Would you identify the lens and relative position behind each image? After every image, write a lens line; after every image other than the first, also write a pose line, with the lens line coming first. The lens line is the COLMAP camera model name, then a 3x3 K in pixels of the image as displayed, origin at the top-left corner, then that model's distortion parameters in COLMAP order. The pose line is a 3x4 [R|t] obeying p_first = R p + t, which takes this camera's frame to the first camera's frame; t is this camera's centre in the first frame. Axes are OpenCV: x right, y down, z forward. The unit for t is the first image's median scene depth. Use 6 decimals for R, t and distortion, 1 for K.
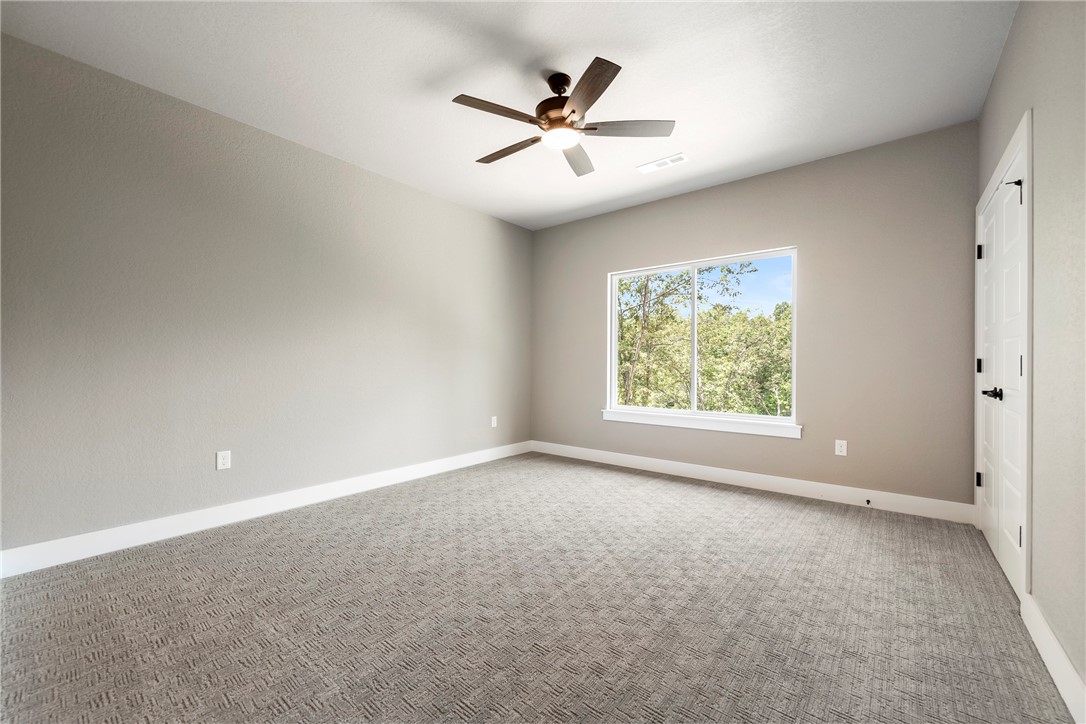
lens RADIAL K [[434.7, 0, 546.1], [0, 434.7, 363.2], [0, 0, 1]] dist [0.000633, -0.000073]
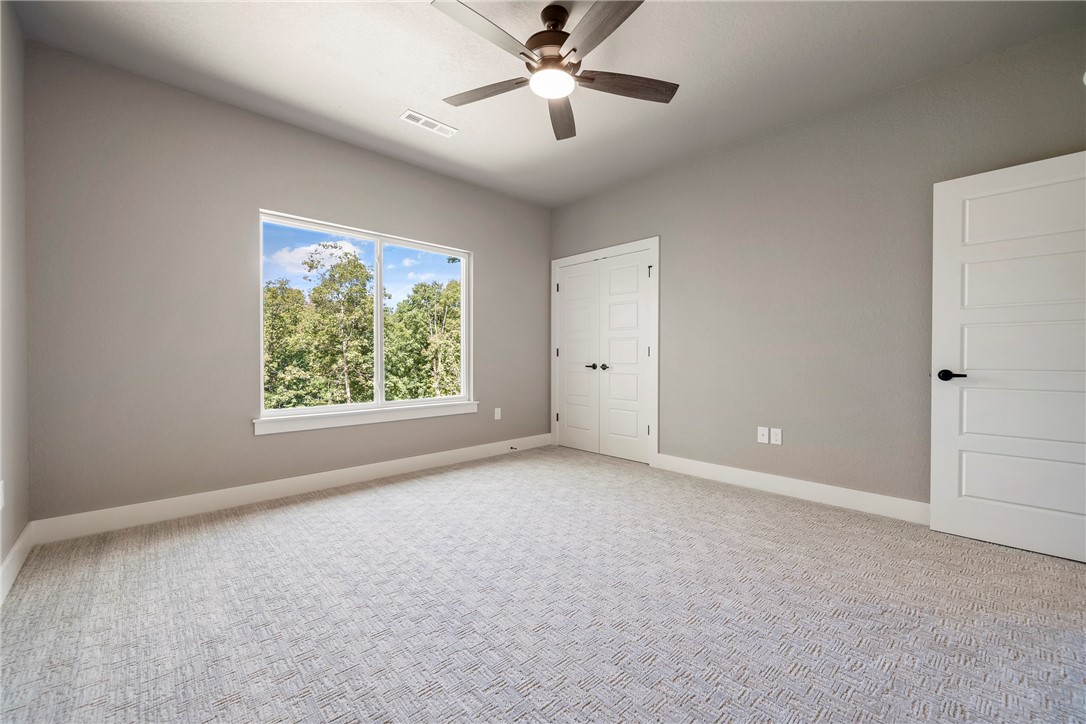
lens RADIAL K [[434.7, 0, 546.1], [0, 434.7, 363.2], [0, 0, 1]] dist [0.000633, -0.000073]
pose [[0.132115, -0.020359, 0.991025, -0.717780], [-0.002765, 0.999778, 0.020908, 0.012085], [-0.991231, -0.005502, 0.132029, 0.776669]]
